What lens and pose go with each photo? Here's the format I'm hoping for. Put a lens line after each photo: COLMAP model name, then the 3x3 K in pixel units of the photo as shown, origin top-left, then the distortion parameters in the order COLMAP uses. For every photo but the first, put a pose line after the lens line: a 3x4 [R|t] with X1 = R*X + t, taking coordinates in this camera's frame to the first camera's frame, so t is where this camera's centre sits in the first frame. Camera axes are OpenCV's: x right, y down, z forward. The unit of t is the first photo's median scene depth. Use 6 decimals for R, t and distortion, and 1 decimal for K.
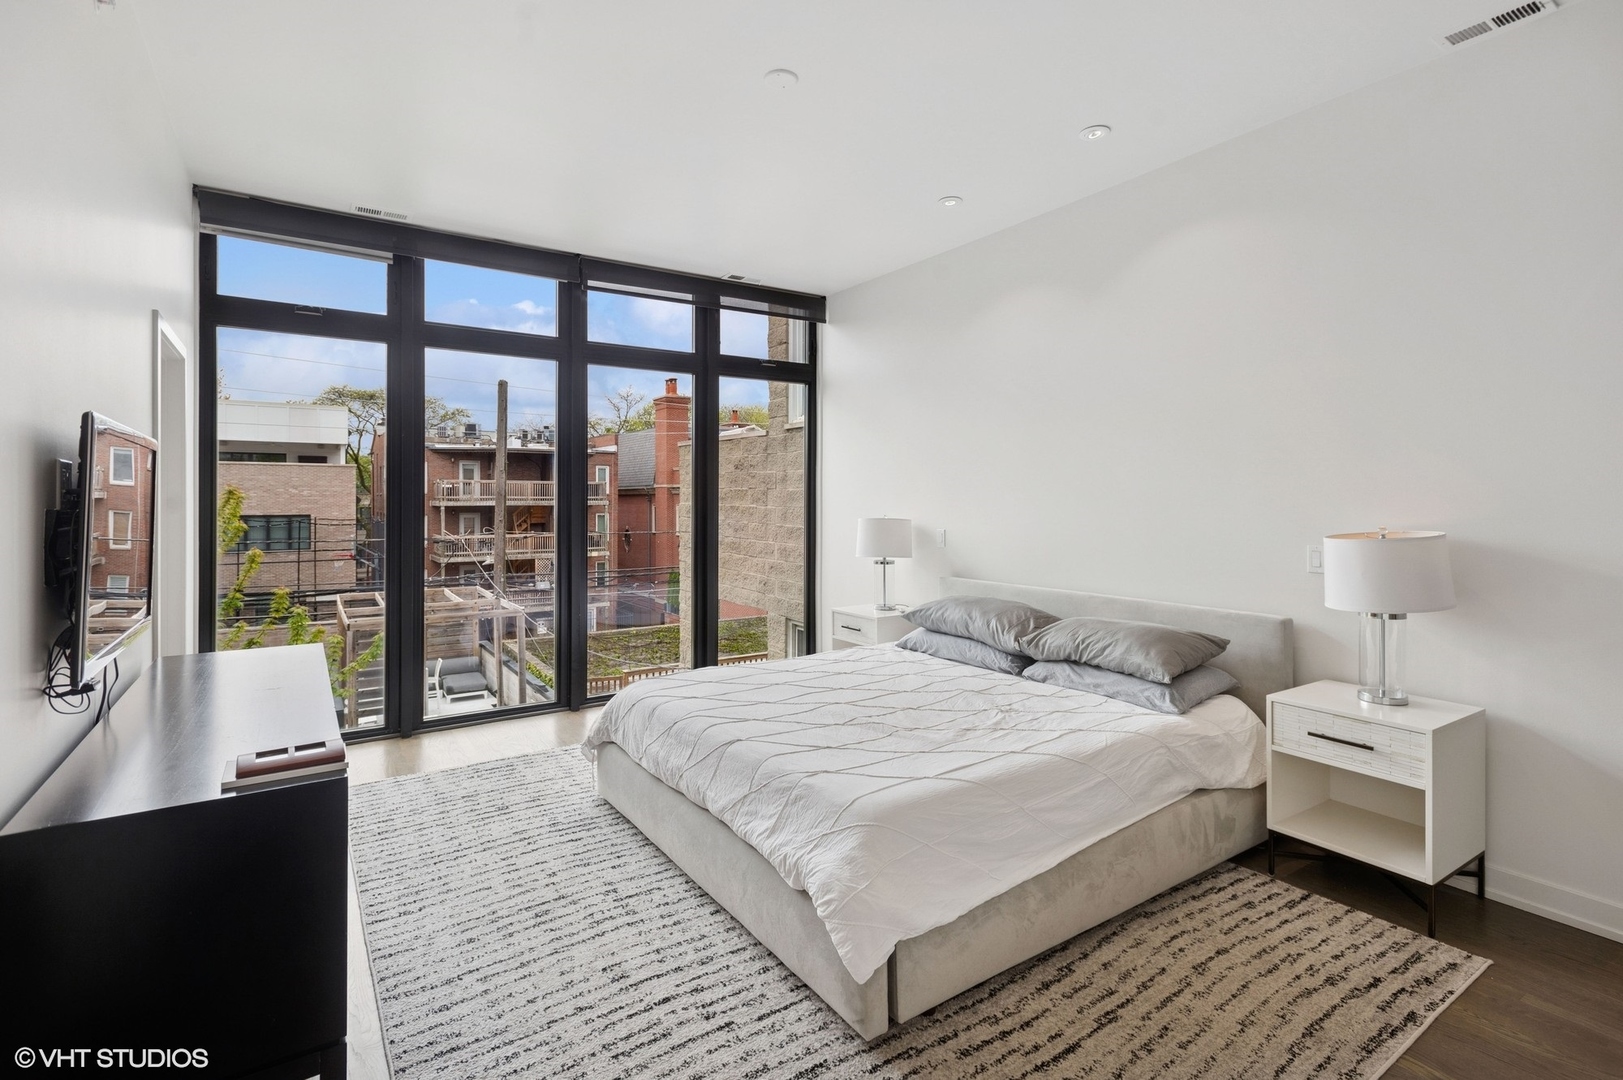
lens RADIAL K [[777.7, 0, 830.8], [0, 777.7, 499.6], [0, 0, 1]] dist [0.025188, -0.006552]
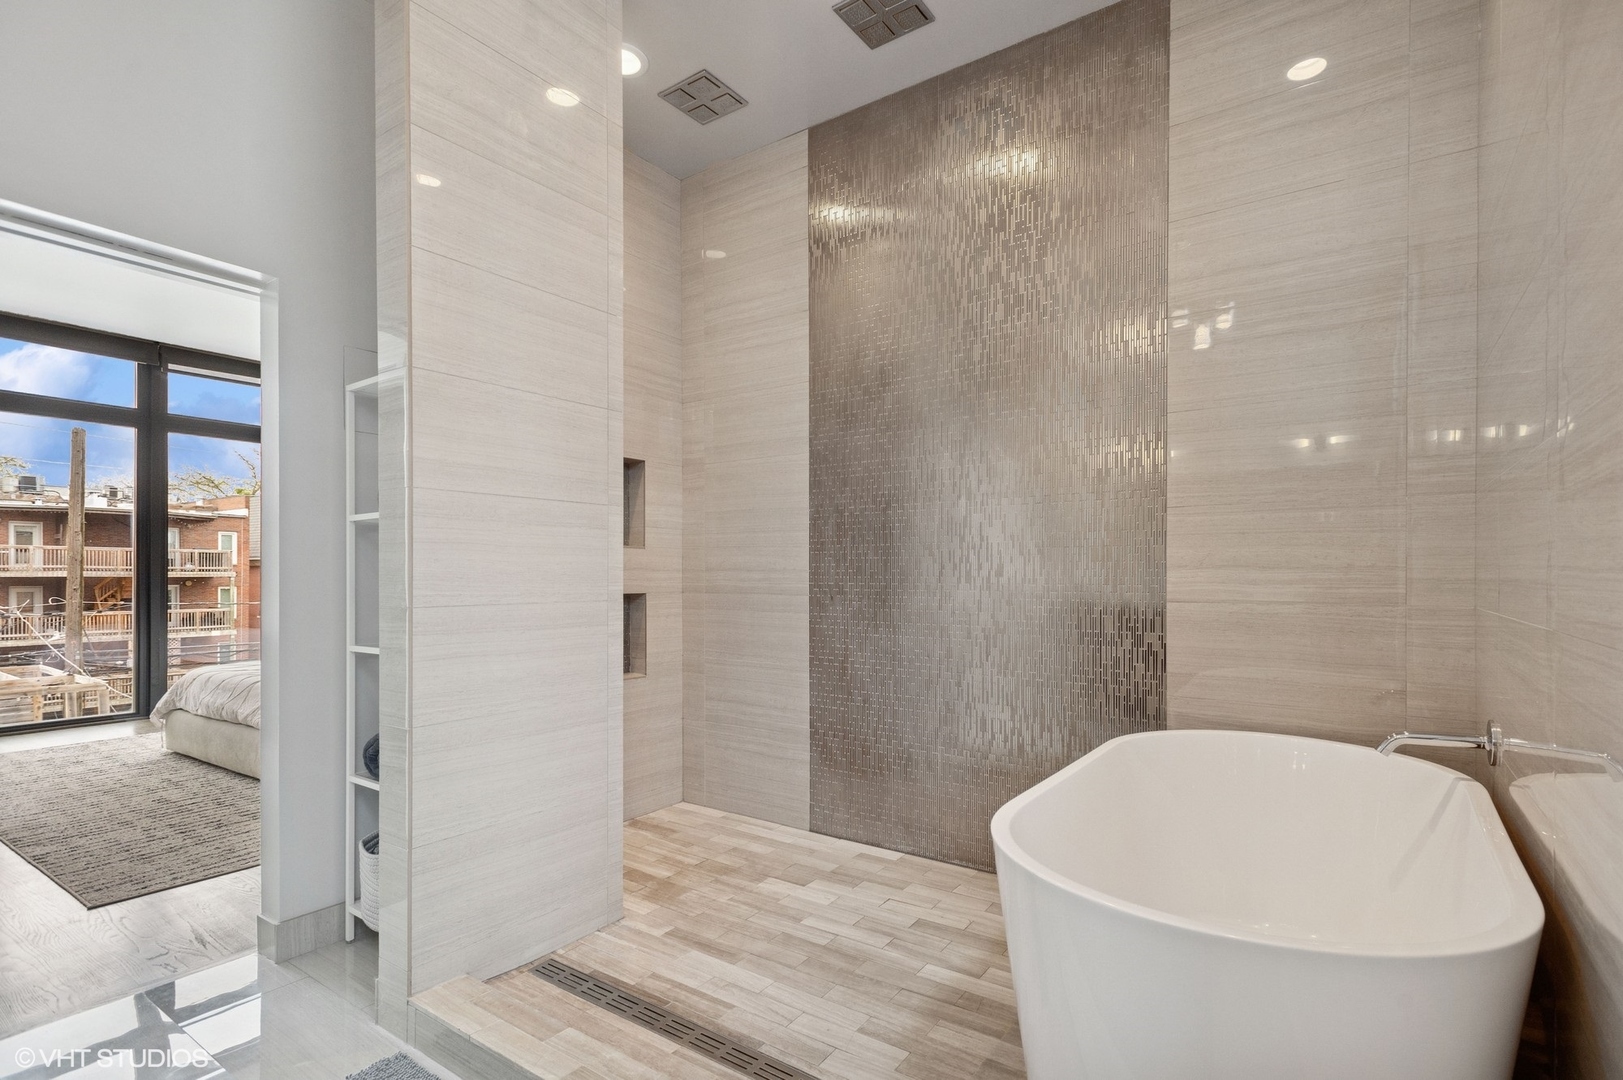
lens RADIAL K [[777.7, 0, 829.6], [0, 777.7, 577.1], [0, 0, 1]] dist [0.025188, -0.006552]
pose [[0.935325, 0.002693, 0.353779, 0.027714], [-0.003365, 0.999994, 0.001285, 0.004206], [-0.353773, -0.002393, 0.935328, -0.065627]]
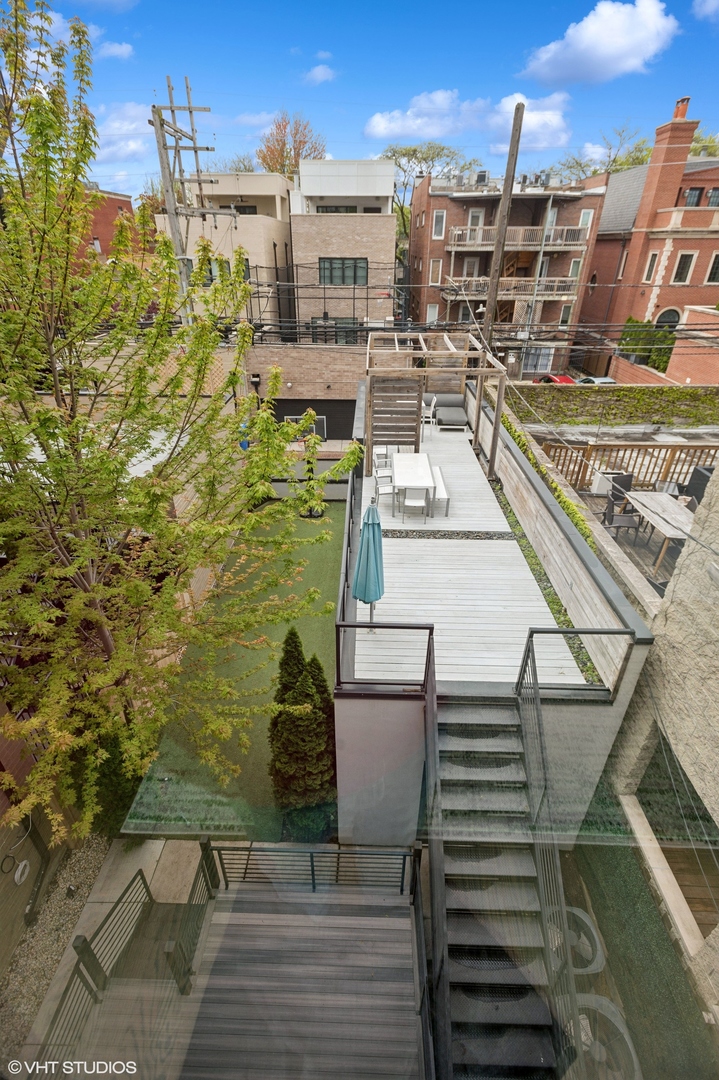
lens RADIAL K [[517.5, 0, 352.2], [0, 517.5, 543.4], [0, 0, 1]] dist [0.025188, -0.006552]
pose [[0.806942, 0.298085, -0.509892, -0.049307], [-0.005730, 0.867211, 0.497908, -0.000593], [0.590603, -0.398861, 0.701497, 0.107214]]
